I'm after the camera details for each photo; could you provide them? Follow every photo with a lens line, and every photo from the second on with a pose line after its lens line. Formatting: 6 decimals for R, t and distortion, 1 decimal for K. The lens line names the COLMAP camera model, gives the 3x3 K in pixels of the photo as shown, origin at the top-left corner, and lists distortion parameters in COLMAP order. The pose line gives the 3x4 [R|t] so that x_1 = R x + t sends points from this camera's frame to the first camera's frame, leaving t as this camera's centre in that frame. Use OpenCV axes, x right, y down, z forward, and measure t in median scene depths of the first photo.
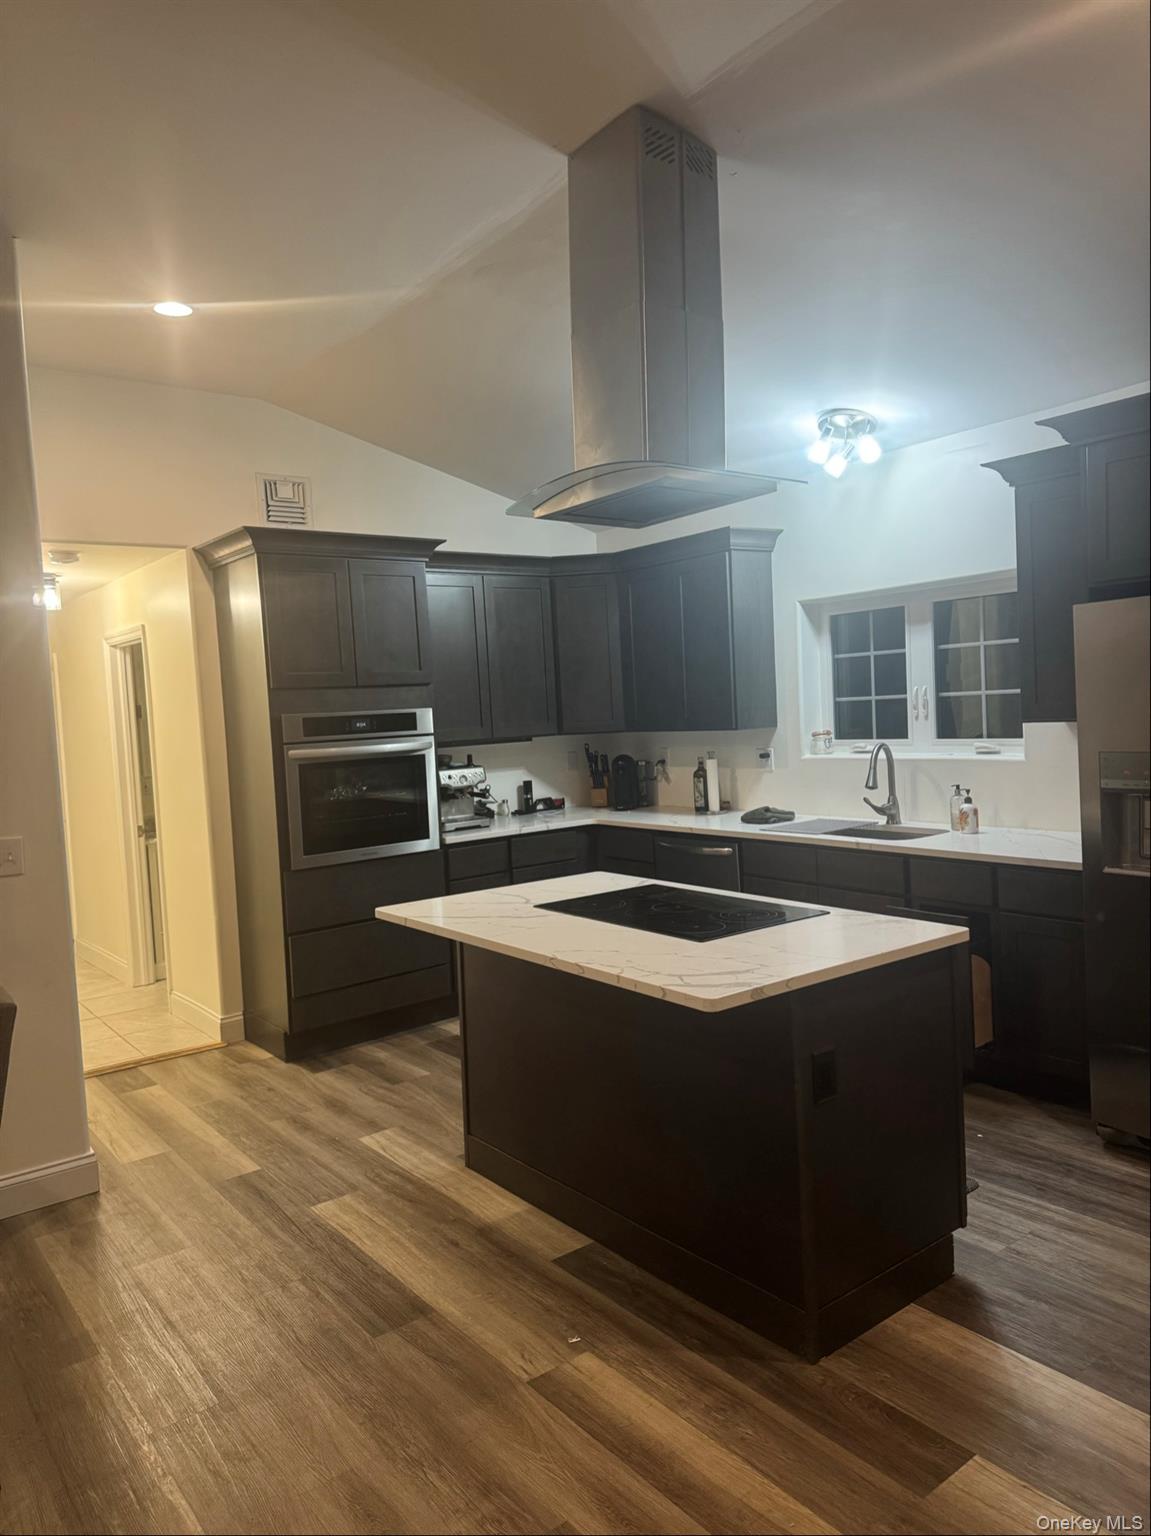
lens RADIAL K [[1086.5, 0, 567.9], [0, 1086.5, 769.3], [0, 0, 1]] dist [0.054015, -0.019639]
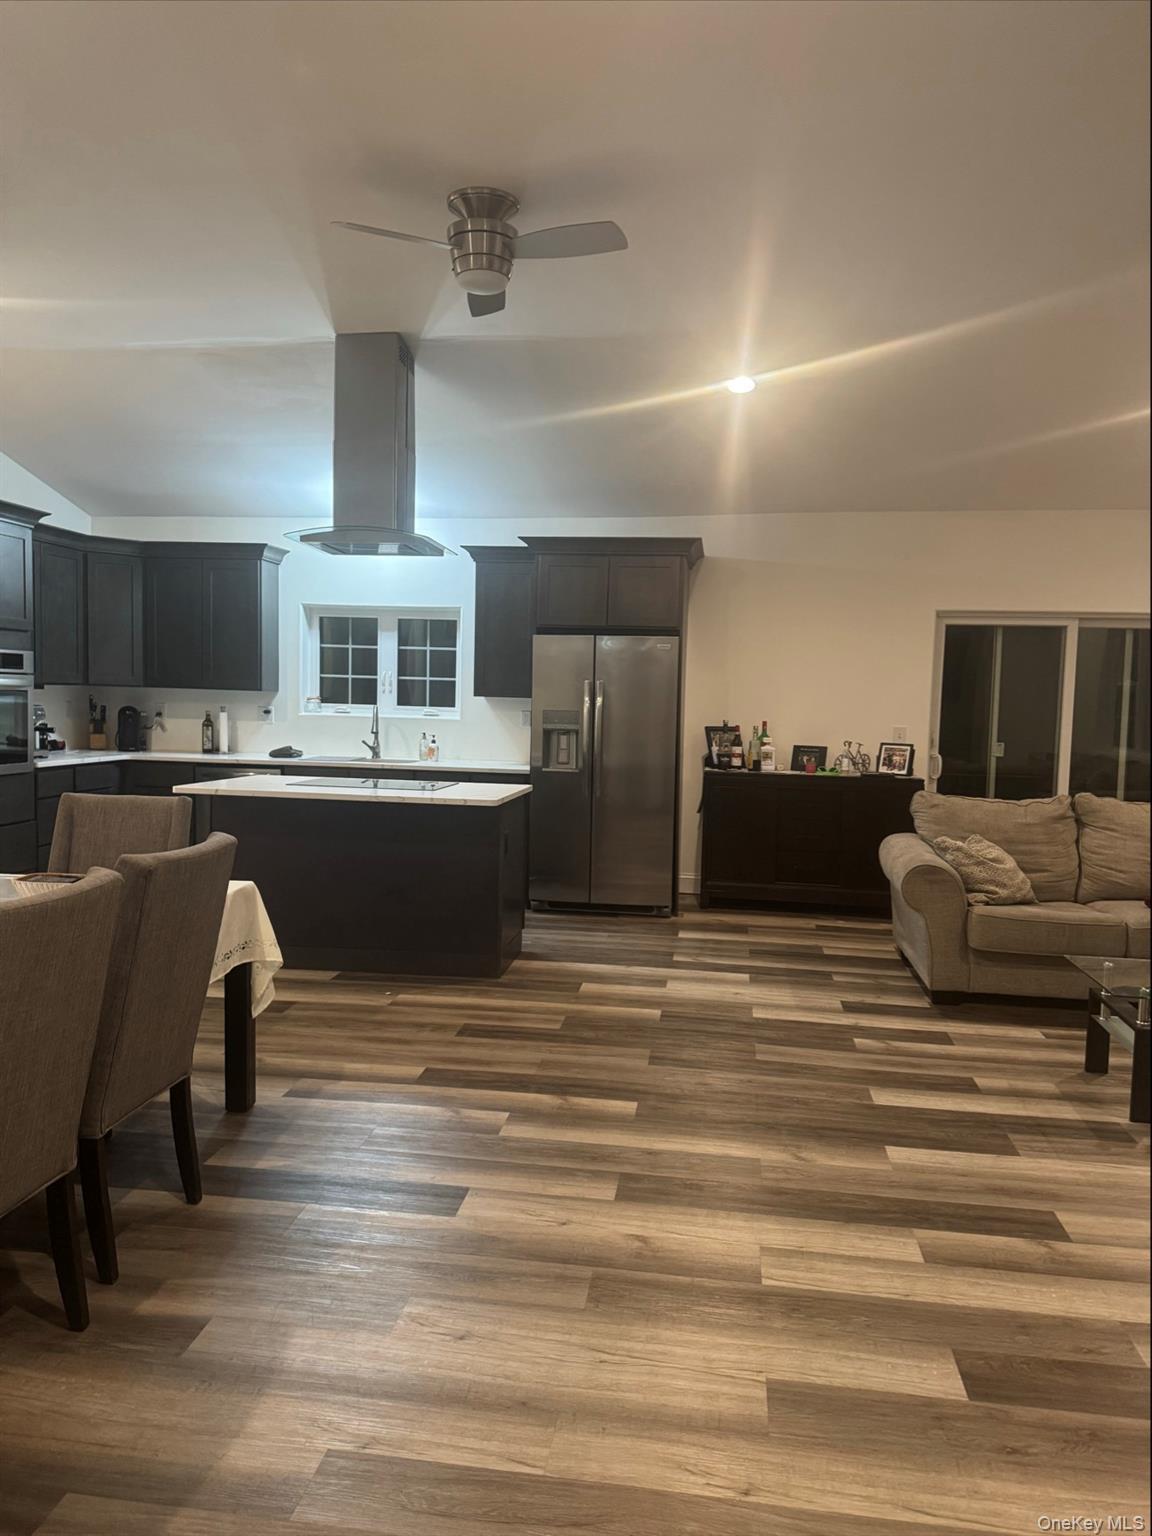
lens RADIAL K [[1086.5, 0, 610.1], [0, 1086.5, 813.2], [0, 0, 1]] dist [0.054015, -0.019639]
pose [[0.689334, -0.005772, 0.724420, -0.557609], [-0.019290, 0.999467, 0.026320, 0.075579], [-0.724186, -0.032118, 0.688856, -0.290700]]
